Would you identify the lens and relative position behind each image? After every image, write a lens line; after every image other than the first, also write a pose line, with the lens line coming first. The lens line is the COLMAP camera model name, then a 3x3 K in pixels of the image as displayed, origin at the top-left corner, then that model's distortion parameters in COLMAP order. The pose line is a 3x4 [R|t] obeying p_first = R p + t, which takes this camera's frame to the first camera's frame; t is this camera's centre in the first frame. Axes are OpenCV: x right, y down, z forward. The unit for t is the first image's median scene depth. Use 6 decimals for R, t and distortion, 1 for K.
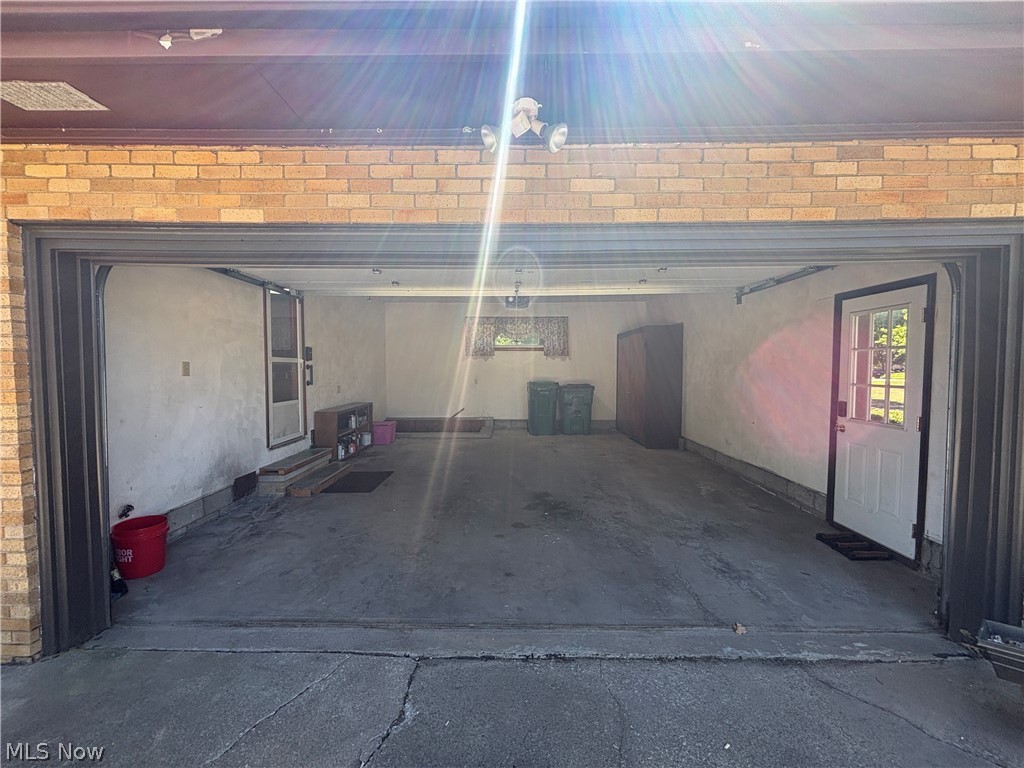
lens RADIAL K [[411.9, 0, 510.3], [0, 411.9, 381.4], [0, 0, 1]] dist [0.000071, 0.000684]
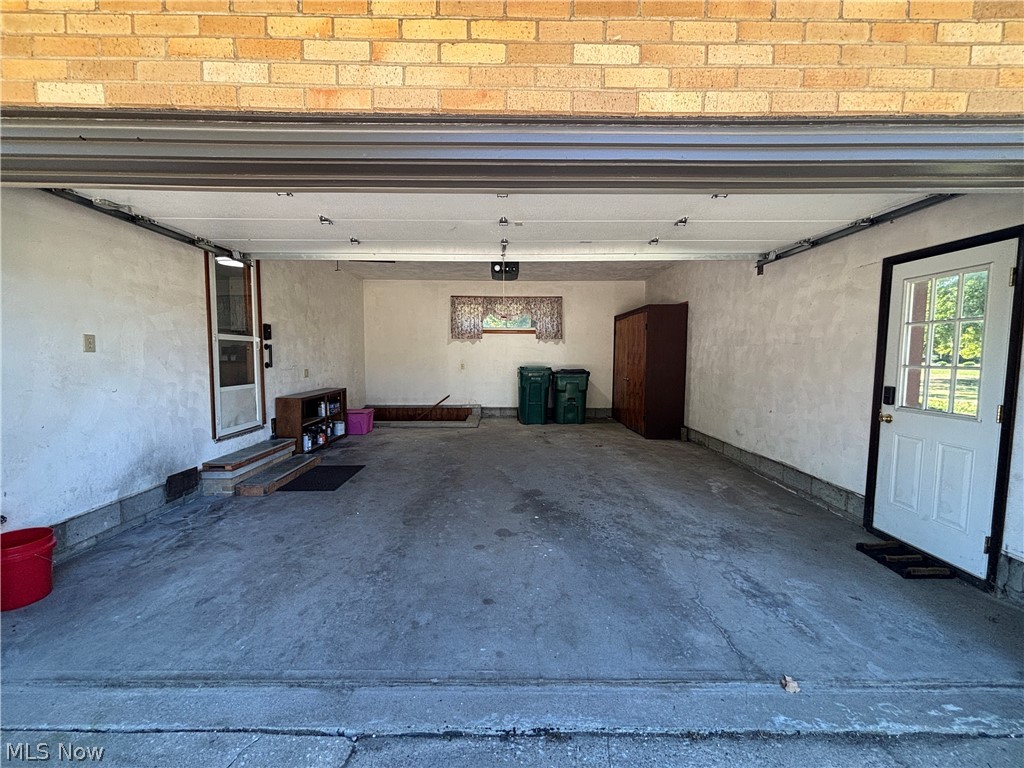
lens RADIAL K [[411.9, 0, 510.3], [0, 411.9, 381.4], [0, 0, 1]] dist [0.000071, 0.000684]
pose [[0.999822, 0.003637, 0.018523, 0.019085], [-0.004182, 0.999557, 0.029474, 0.017192], [-0.018408, -0.029546, 0.999394, 0.182473]]
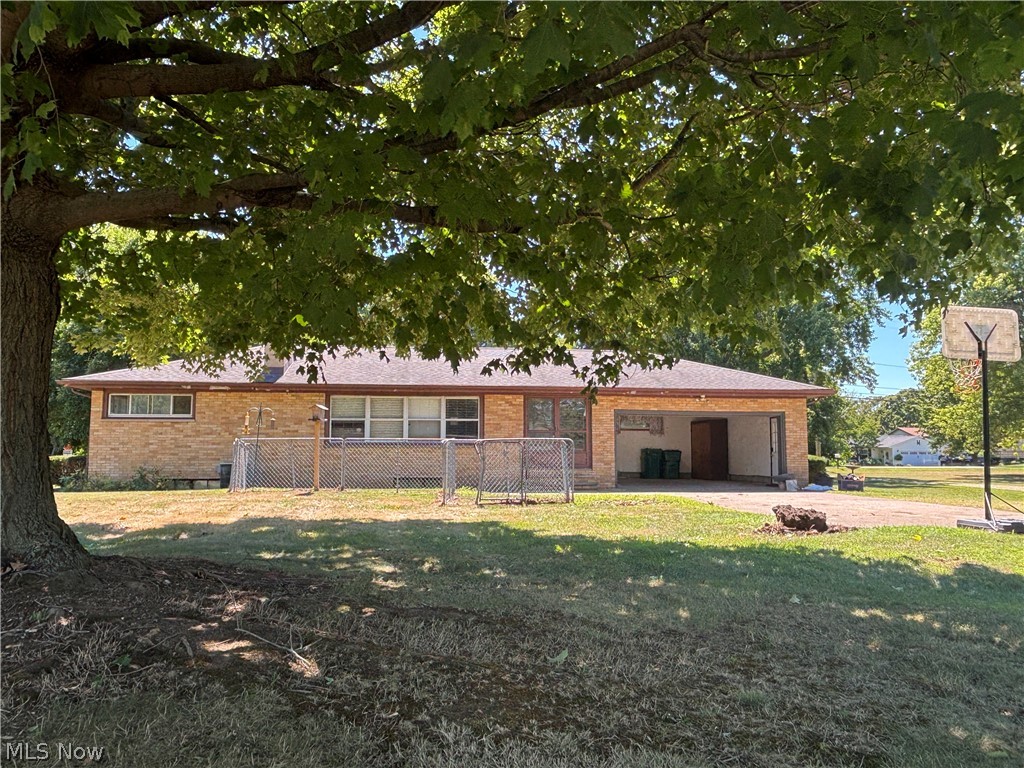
lens RADIAL K [[771.9, 0, 512.0], [0, 771.9, 384.0], [0, 0, 1]] dist [0.004940, -0.000423]
pose [[0.992586, 0.015959, 0.120493, -2.243919], [-0.000555, 0.991927, -0.126808, 0.358564], [-0.121544, 0.125801, 0.984582, -5.407198]]
